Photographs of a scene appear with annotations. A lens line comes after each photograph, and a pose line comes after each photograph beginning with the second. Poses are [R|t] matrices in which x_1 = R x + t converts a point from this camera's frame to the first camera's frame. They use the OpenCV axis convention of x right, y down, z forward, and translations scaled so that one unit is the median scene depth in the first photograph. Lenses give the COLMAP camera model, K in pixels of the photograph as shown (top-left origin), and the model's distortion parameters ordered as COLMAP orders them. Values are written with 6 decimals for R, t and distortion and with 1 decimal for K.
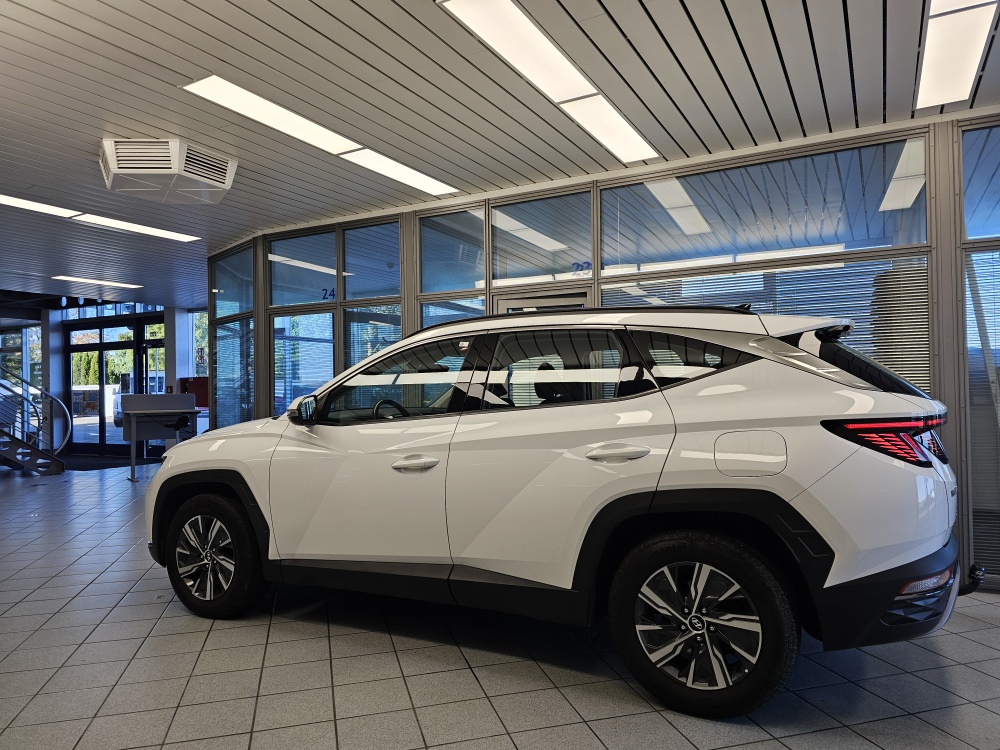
lens RADIAL K [[685.9, 0, 503.5], [0, 685.9, 364.0], [0, 0, 1]] dist [0.063716, -0.071784]
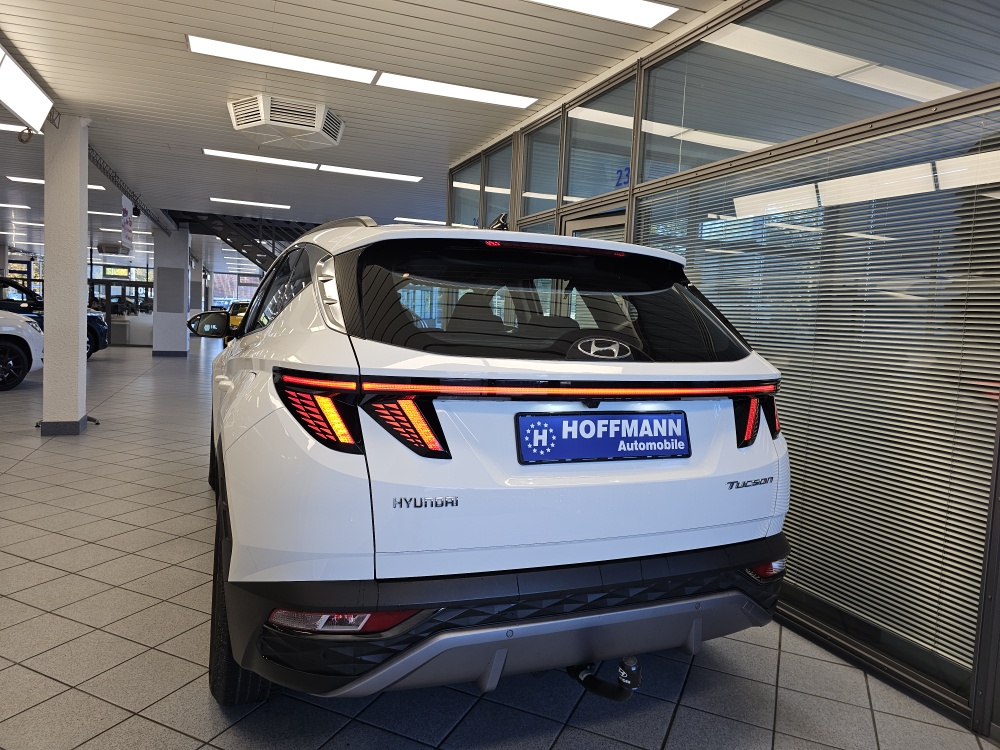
lens RADIAL K [[685.9, 0, 503.5], [0, 685.9, 364.0], [0, 0, 1]] dist [0.063716, -0.071784]
pose [[0.738257, 0.100620, -0.666972, 0.636327], [-0.041288, 0.993698, 0.104208, -0.003649], [0.673254, -0.049394, 0.737759, 0.354042]]
